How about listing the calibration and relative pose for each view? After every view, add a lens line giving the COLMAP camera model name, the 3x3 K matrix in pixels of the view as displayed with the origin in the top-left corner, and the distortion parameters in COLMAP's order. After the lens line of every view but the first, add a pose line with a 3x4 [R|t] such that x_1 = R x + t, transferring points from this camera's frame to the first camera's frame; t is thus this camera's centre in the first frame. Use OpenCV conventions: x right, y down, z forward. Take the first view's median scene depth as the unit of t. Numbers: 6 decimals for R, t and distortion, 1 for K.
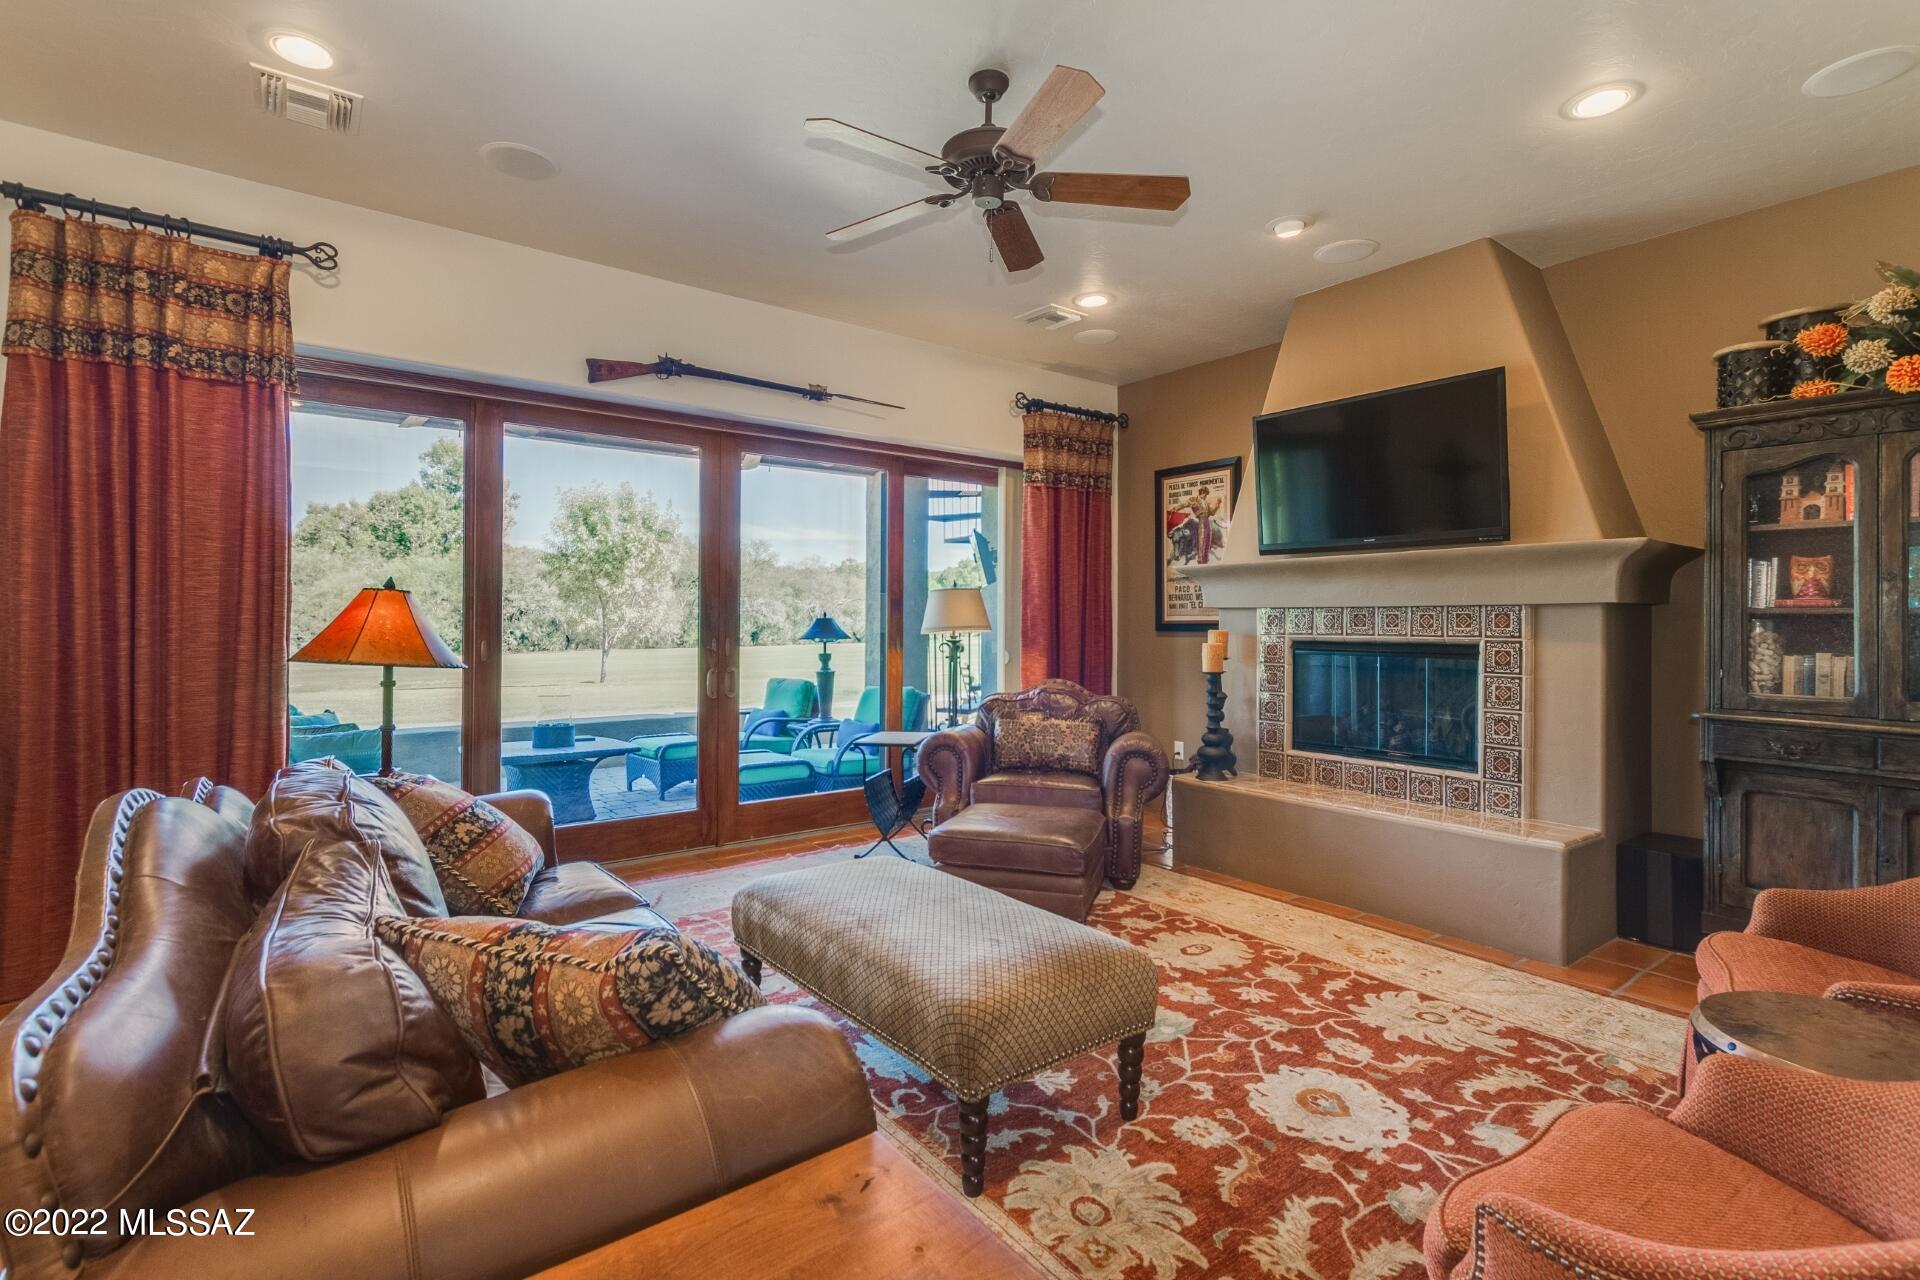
lens RADIAL K [[884.3, 0, 962.7], [0, 884.3, 623.8], [0, 0, 1]] dist [0.006634, 0.000093]
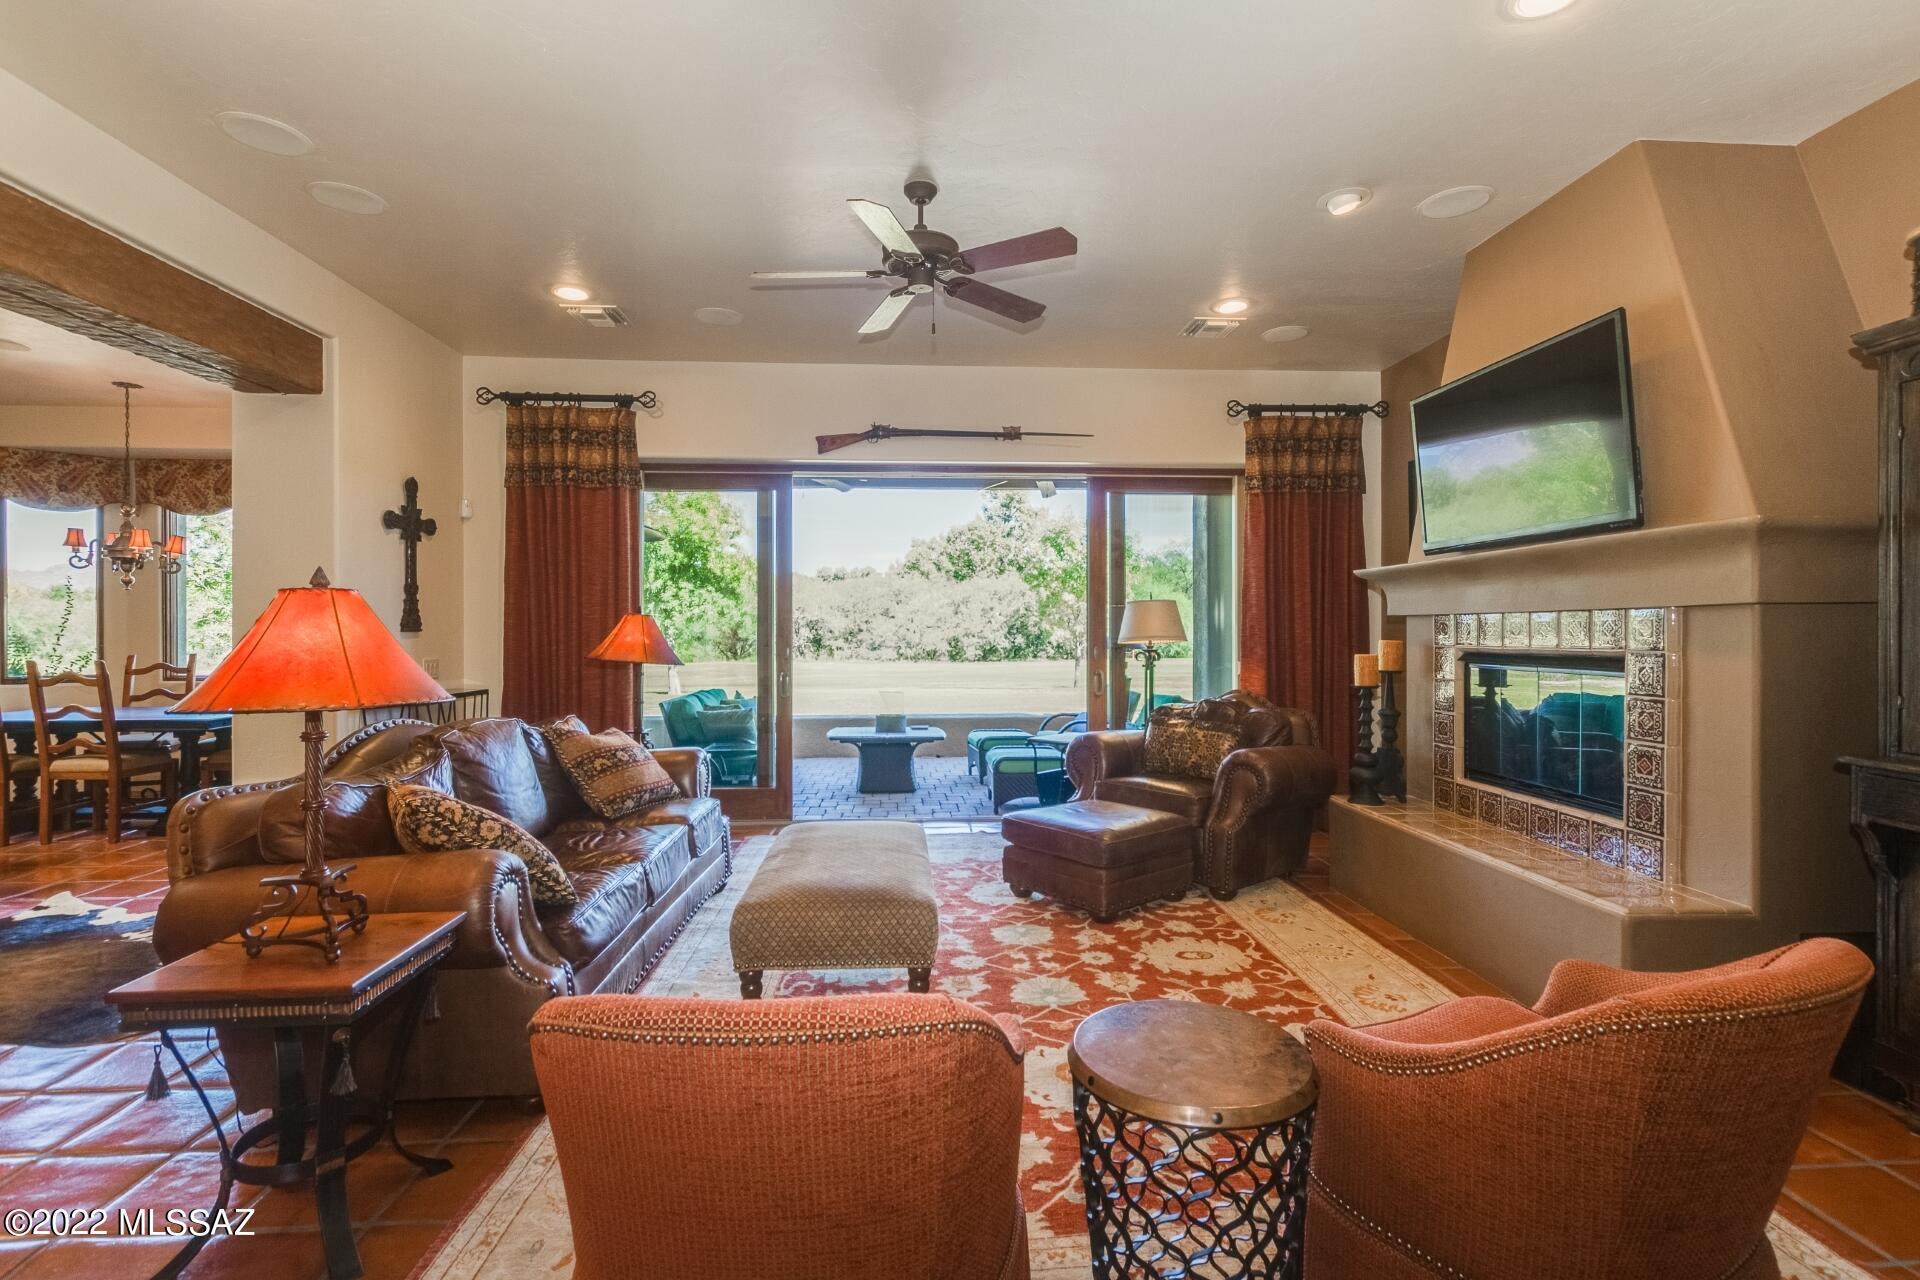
lens RADIAL K [[884.3, 0, 969.0], [0, 884.3, 642.4], [0, 0, 1]] dist [0.006634, 0.000093]
pose [[0.832911, 0.001670, -0.553405, 0.552239], [0.003620, 0.999958, 0.008466, 0.000245], [0.553395, -0.009055, 0.832870, 0.014780]]
